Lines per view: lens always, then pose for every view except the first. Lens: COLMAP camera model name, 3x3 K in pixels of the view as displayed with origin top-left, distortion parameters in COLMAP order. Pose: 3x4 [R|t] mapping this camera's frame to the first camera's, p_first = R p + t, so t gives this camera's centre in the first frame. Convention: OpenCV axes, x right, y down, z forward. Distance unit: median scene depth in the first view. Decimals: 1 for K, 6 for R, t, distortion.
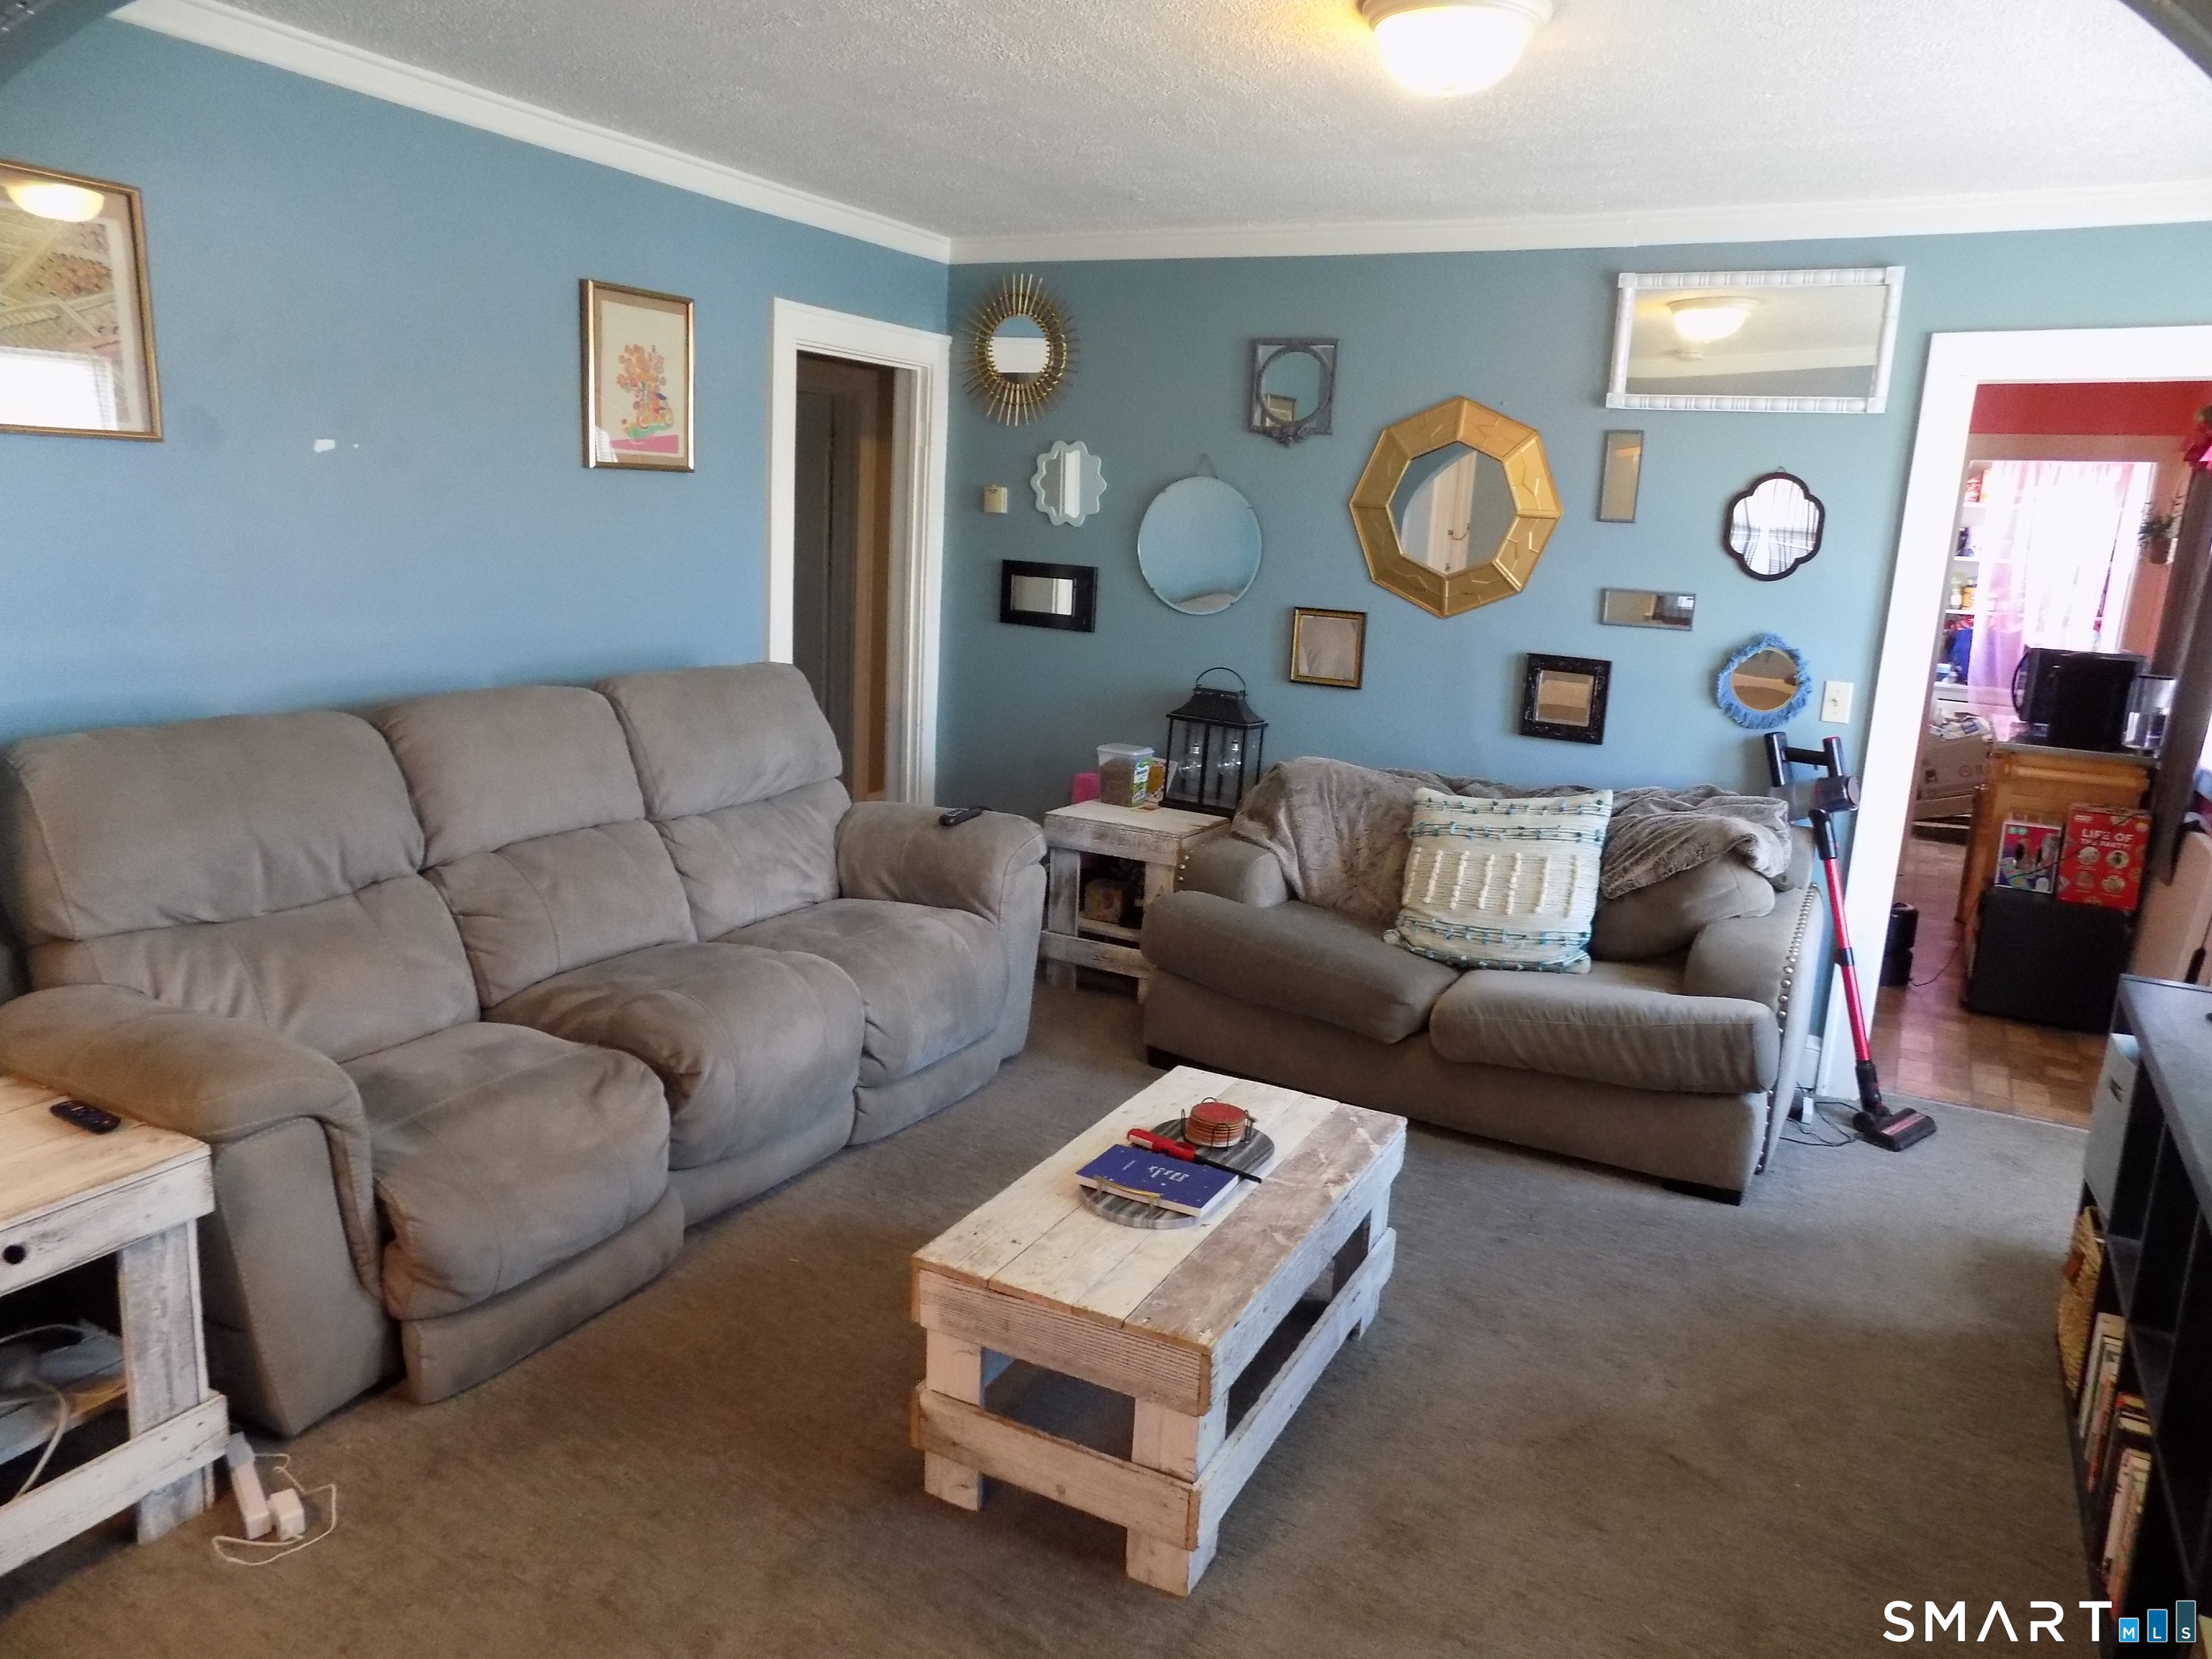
lens RADIAL K [[1510.2, 0, 1129.8], [0, 1510.2, 832.1], [0, 0, 1]] dist [-0.011233, 0.004484]
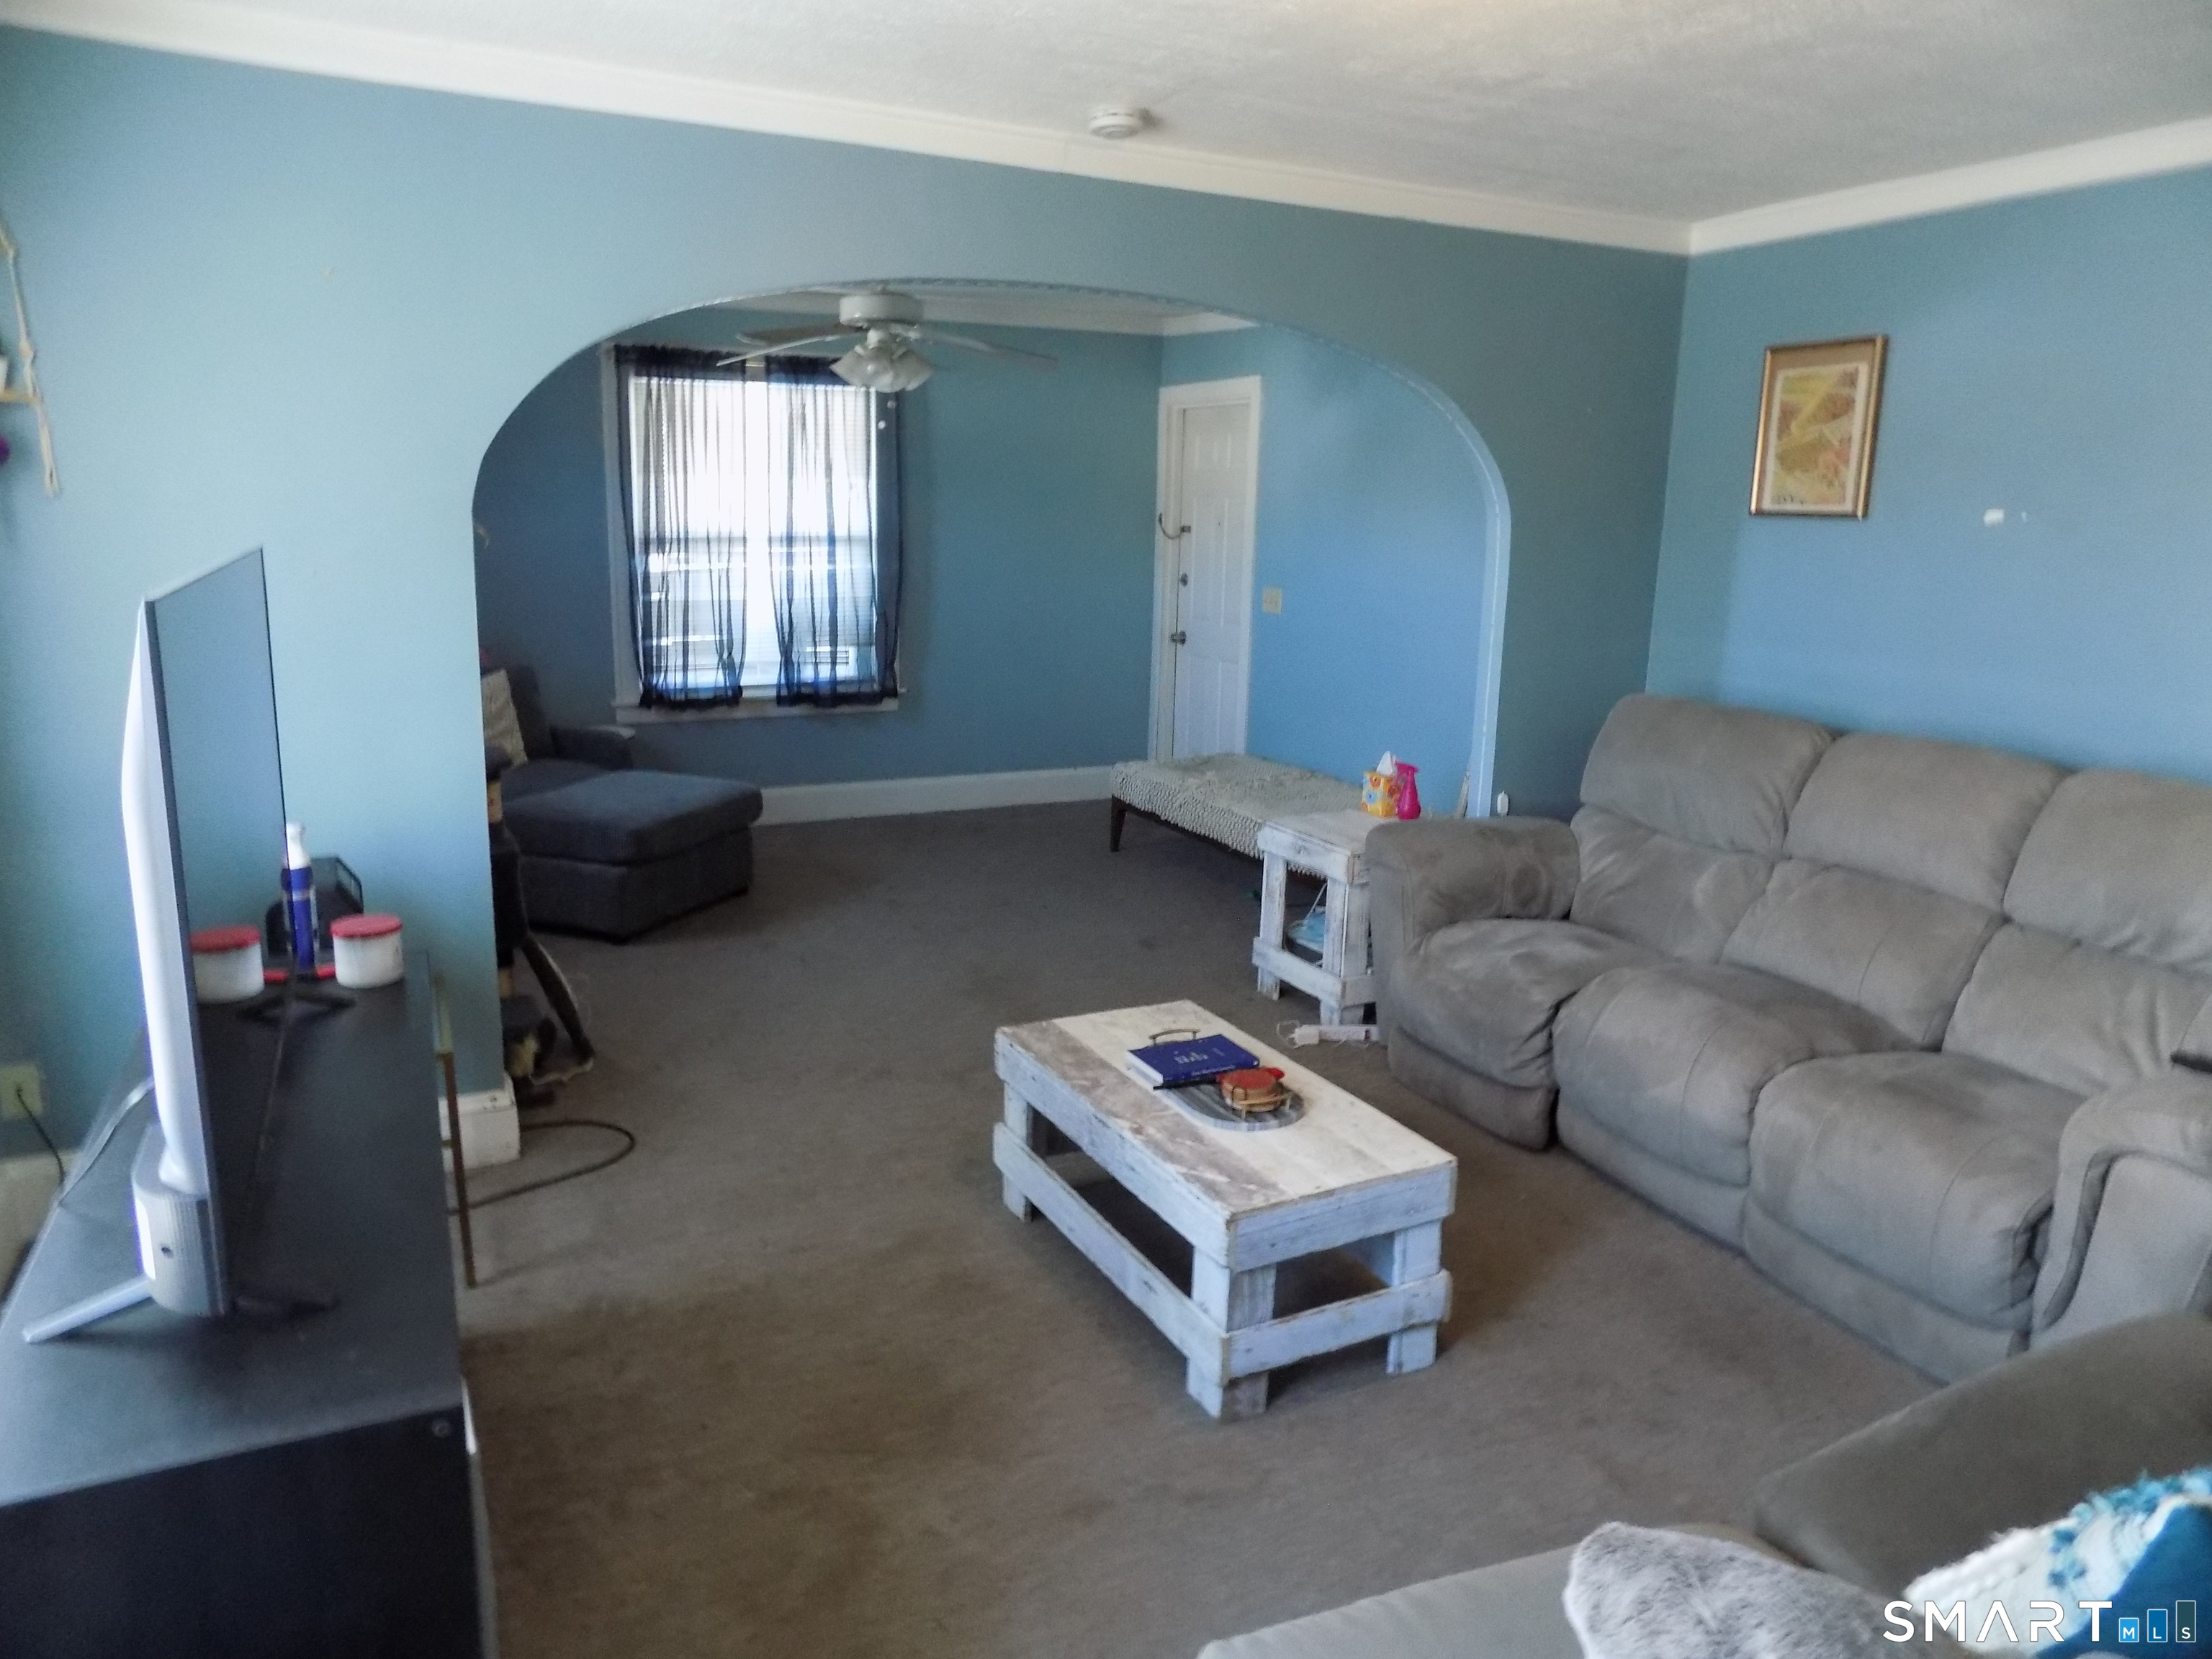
lens RADIAL K [[1510.2, 0, 1119.6], [0, 1510.2, 816.6], [0, 0, 1]] dist [-0.011233, 0.004484]
pose [[-0.581989, 0.099086, -0.807137, 0.638609], [-0.222987, 0.935059, 0.275576, -0.174478], [0.782026, 0.340363, -0.522099, 0.950485]]
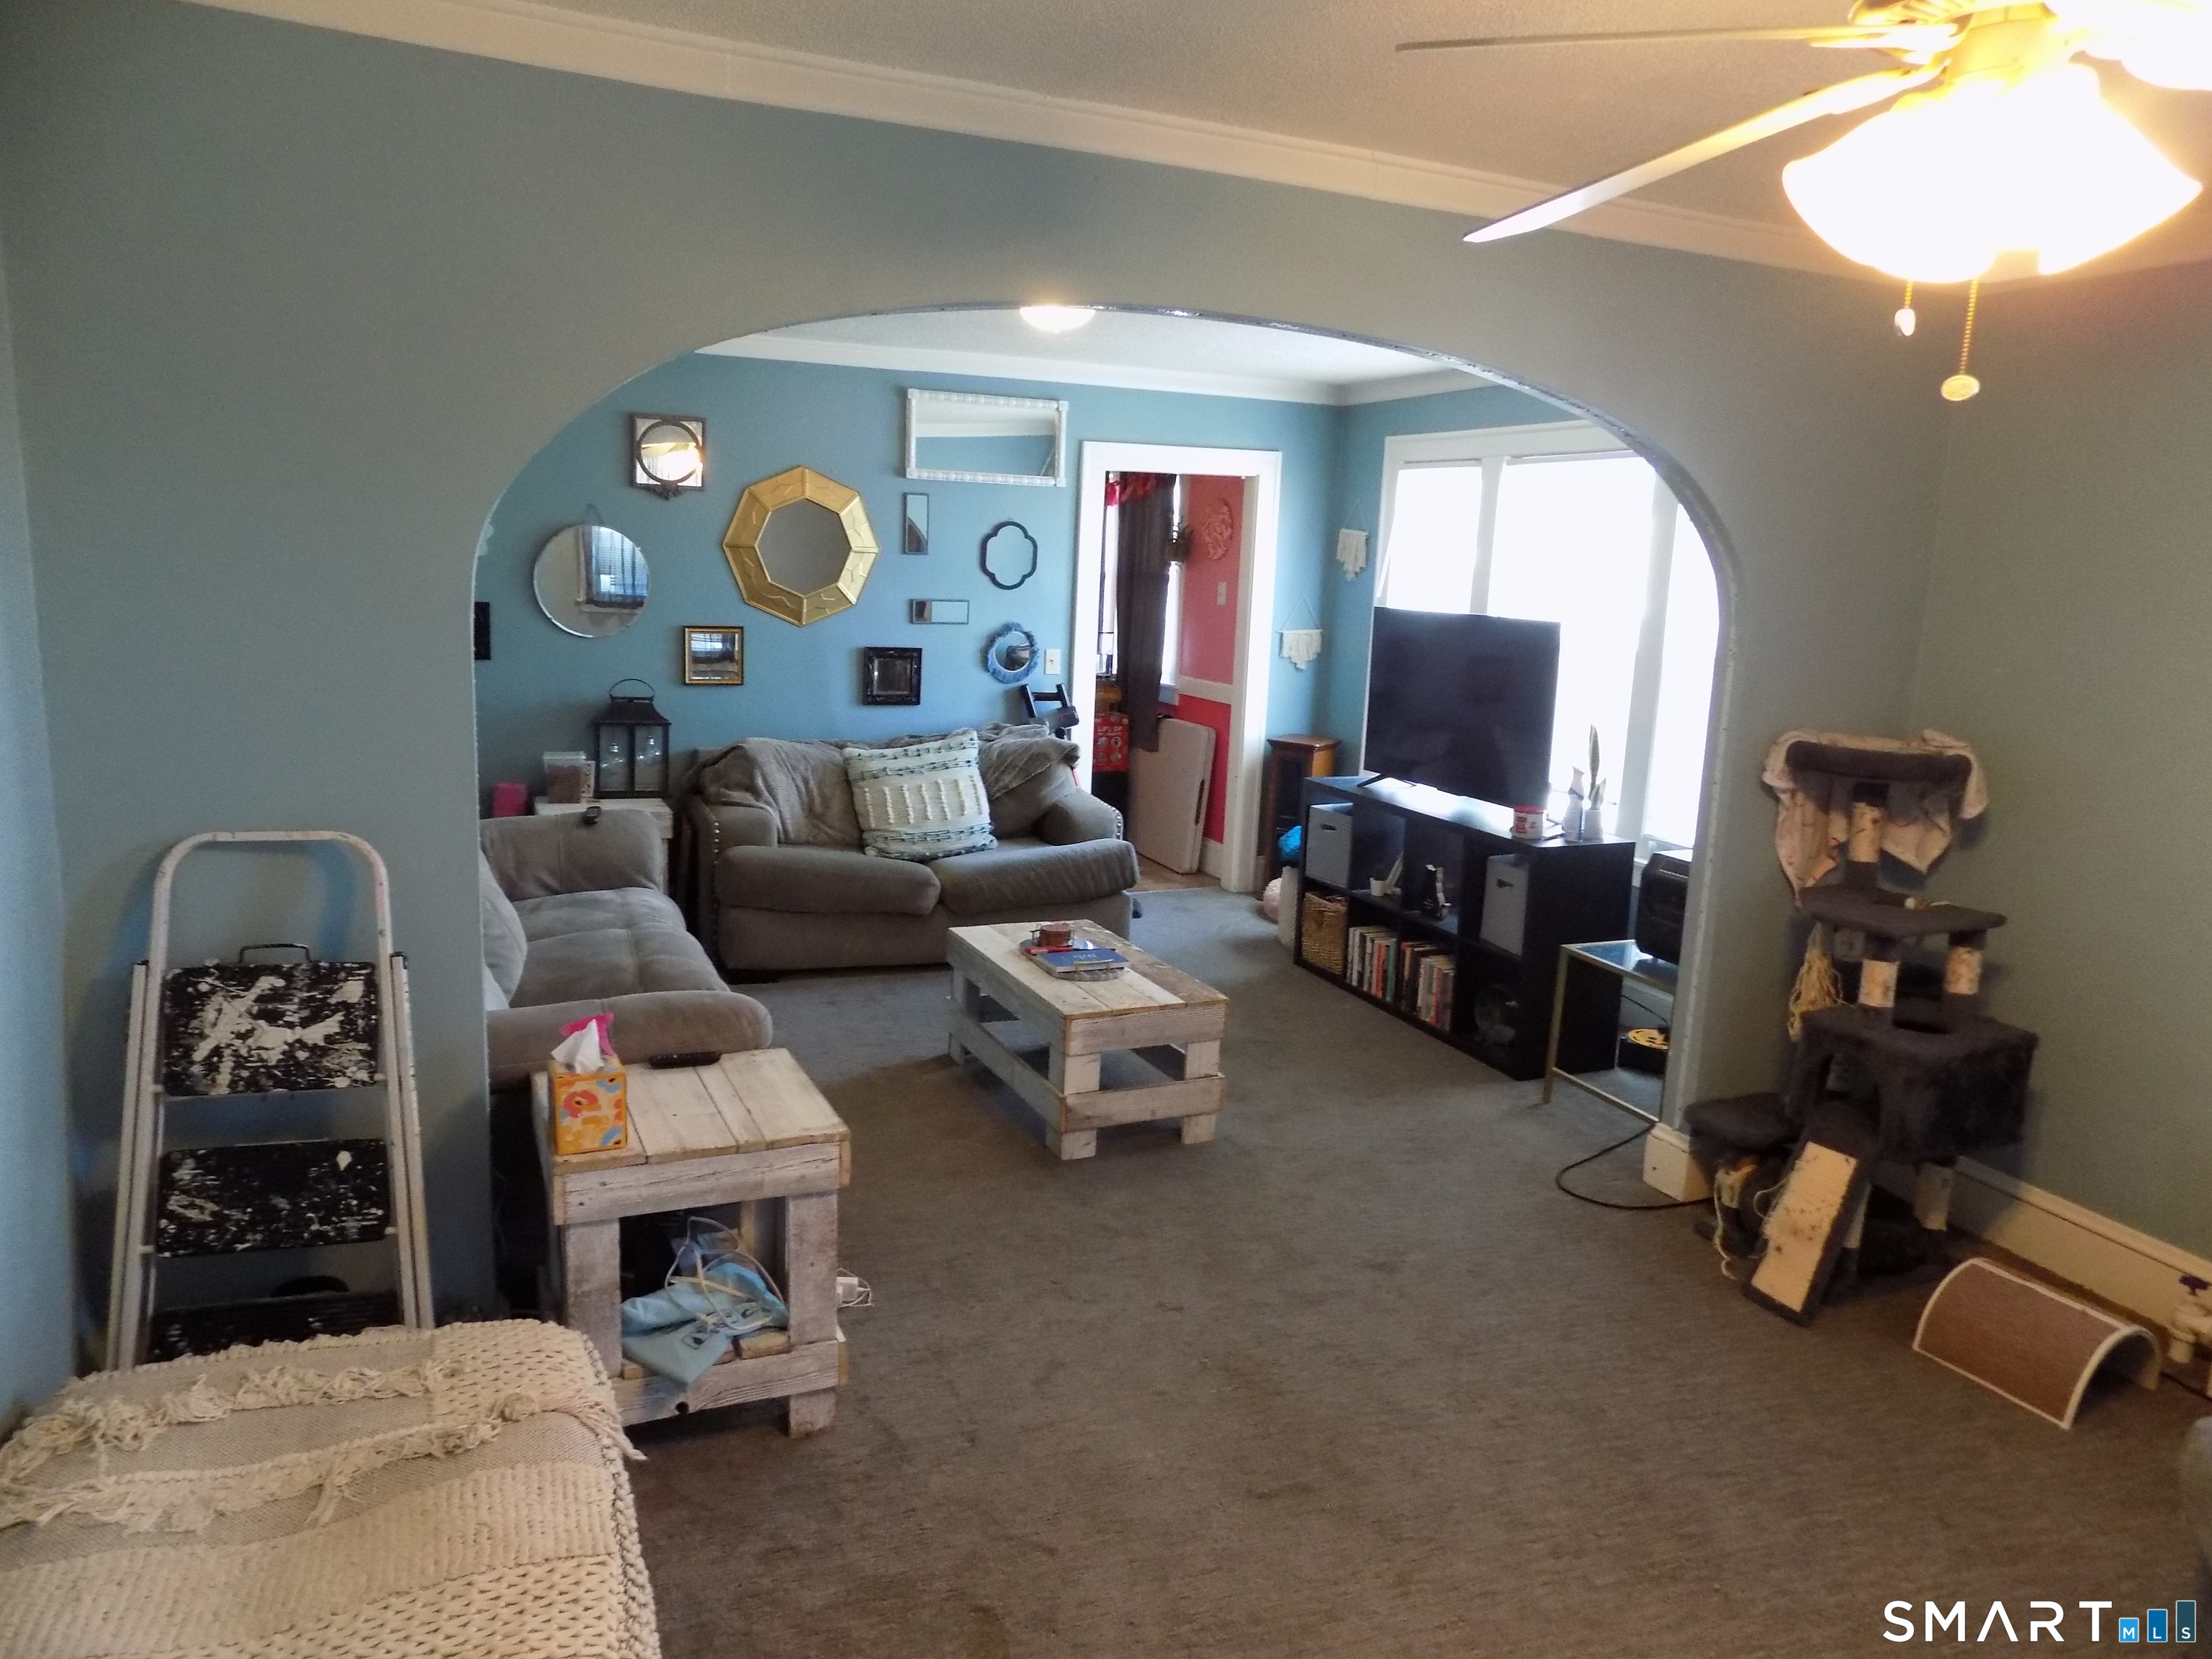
lens RADIAL K [[1510.2, 0, 1105.2], [0, 1510.2, 835.9], [0, 0, 1]] dist [-0.011233, 0.004484]
pose [[0.634689, -0.169596, 0.753928, -0.770977], [0.159638, 0.983351, 0.086814, -0.034452], [-0.756099, 0.065256, 0.651196, -0.094760]]
